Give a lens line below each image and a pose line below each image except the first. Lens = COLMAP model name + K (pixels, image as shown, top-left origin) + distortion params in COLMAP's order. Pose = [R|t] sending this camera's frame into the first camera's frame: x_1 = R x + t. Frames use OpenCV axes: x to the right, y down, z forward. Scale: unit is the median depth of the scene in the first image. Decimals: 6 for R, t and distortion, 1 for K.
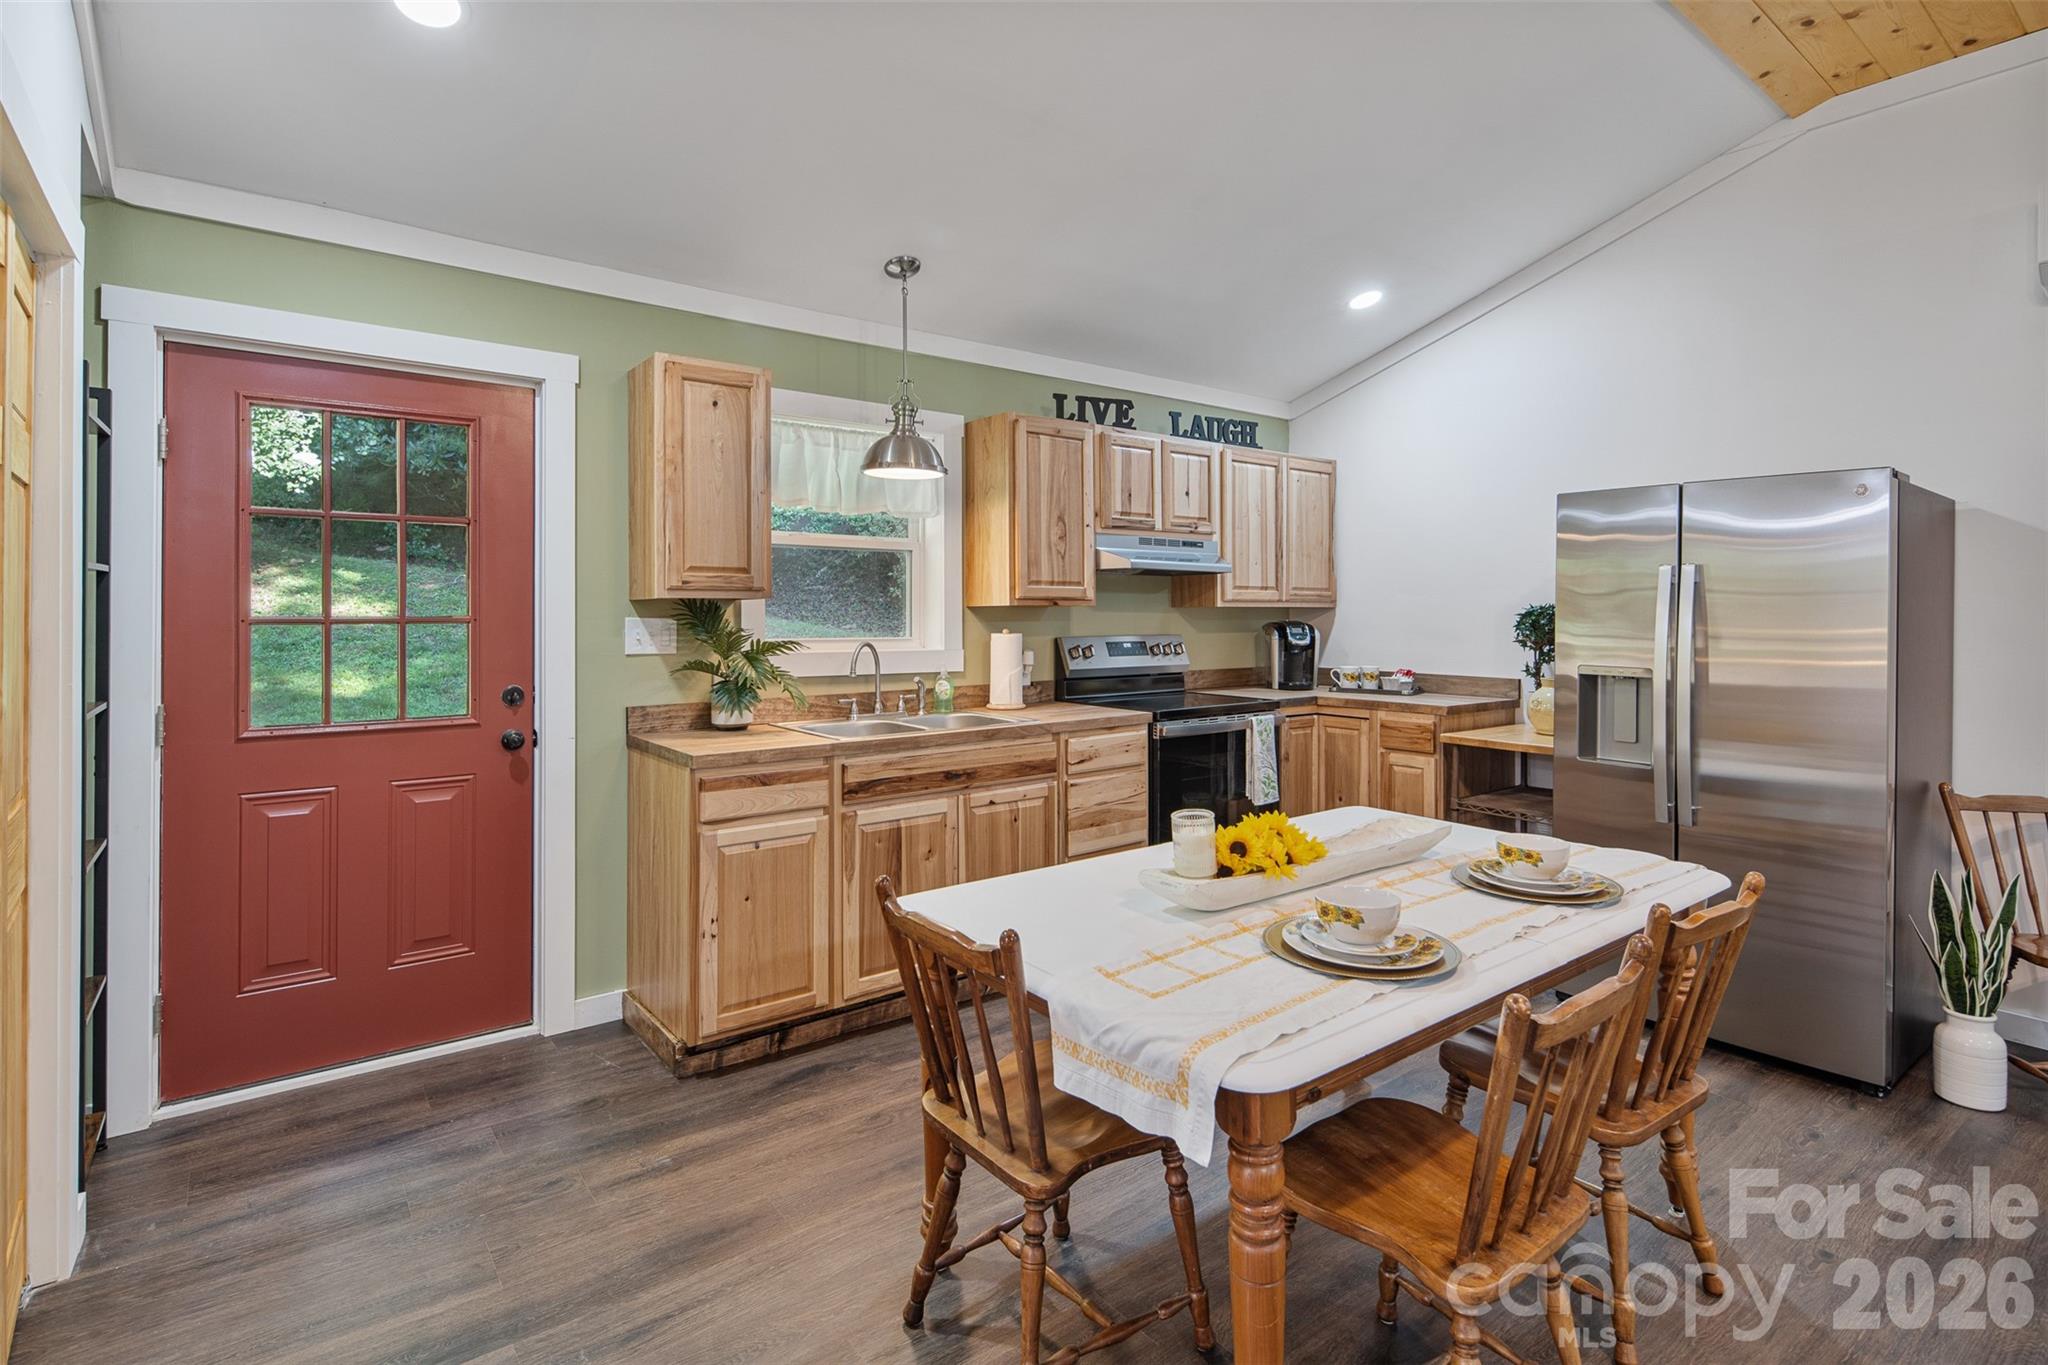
lens RADIAL K [[1025.7, 0, 1021.4], [0, 1025.7, 602.5], [0, 0, 1]] dist [0.007348, -0.005368]
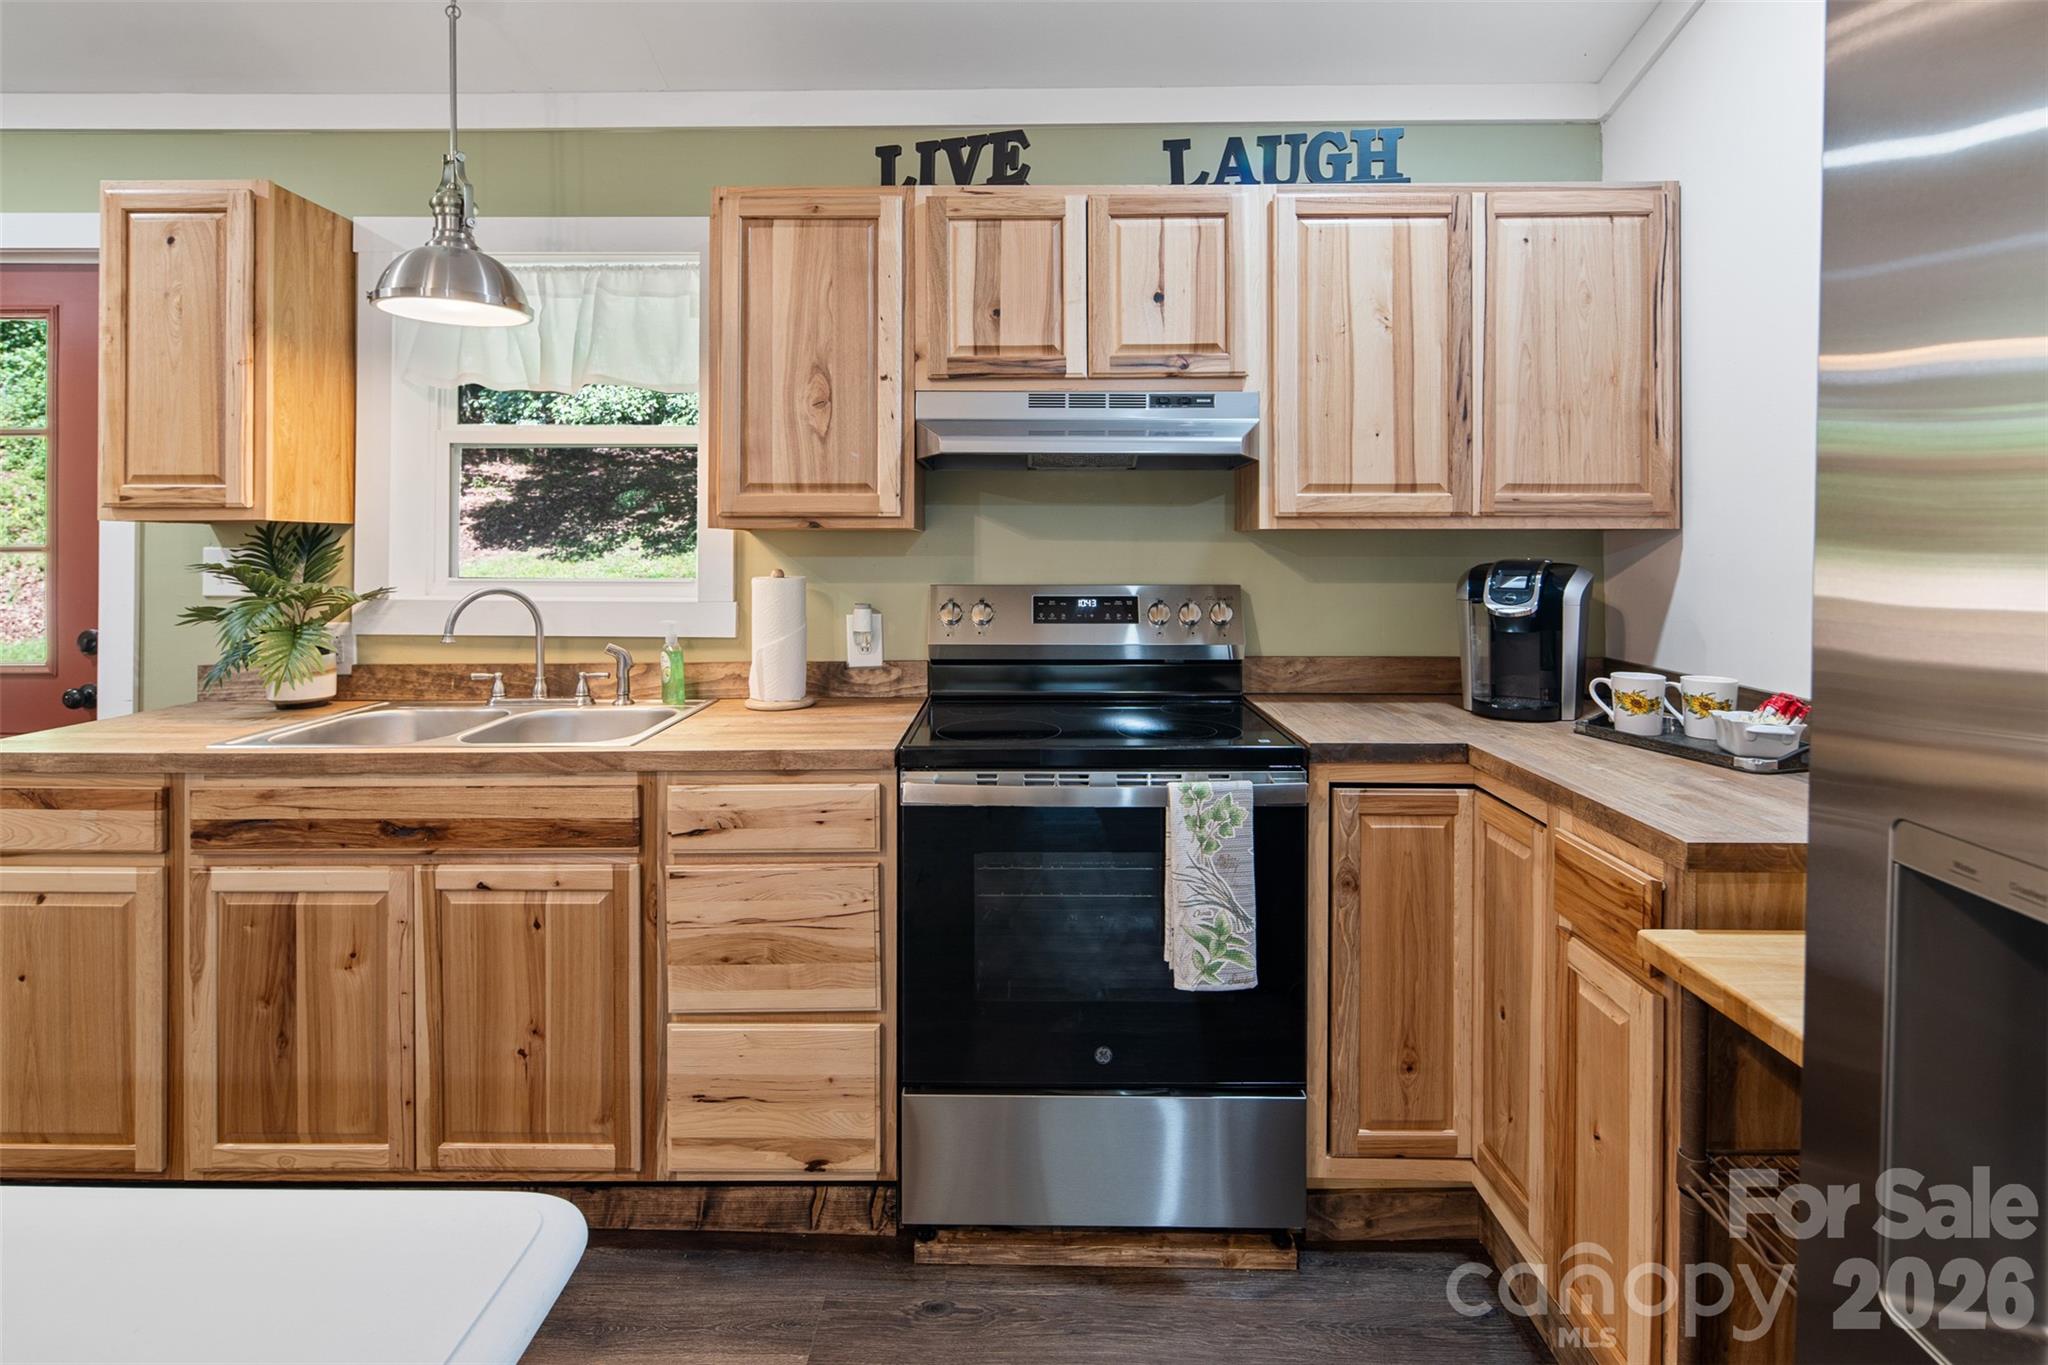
lens RADIAL K [[1025.7, 0, 1022.1], [0, 1025.7, 534.3], [0, 0, 1]] dist [0.007348, -0.005368]
pose [[0.780517, -0.003429, -0.625125, 0.470319], [0.005597, 0.999983, 0.001502, 0.006198], [0.625109, -0.004671, 0.780523, 0.653771]]
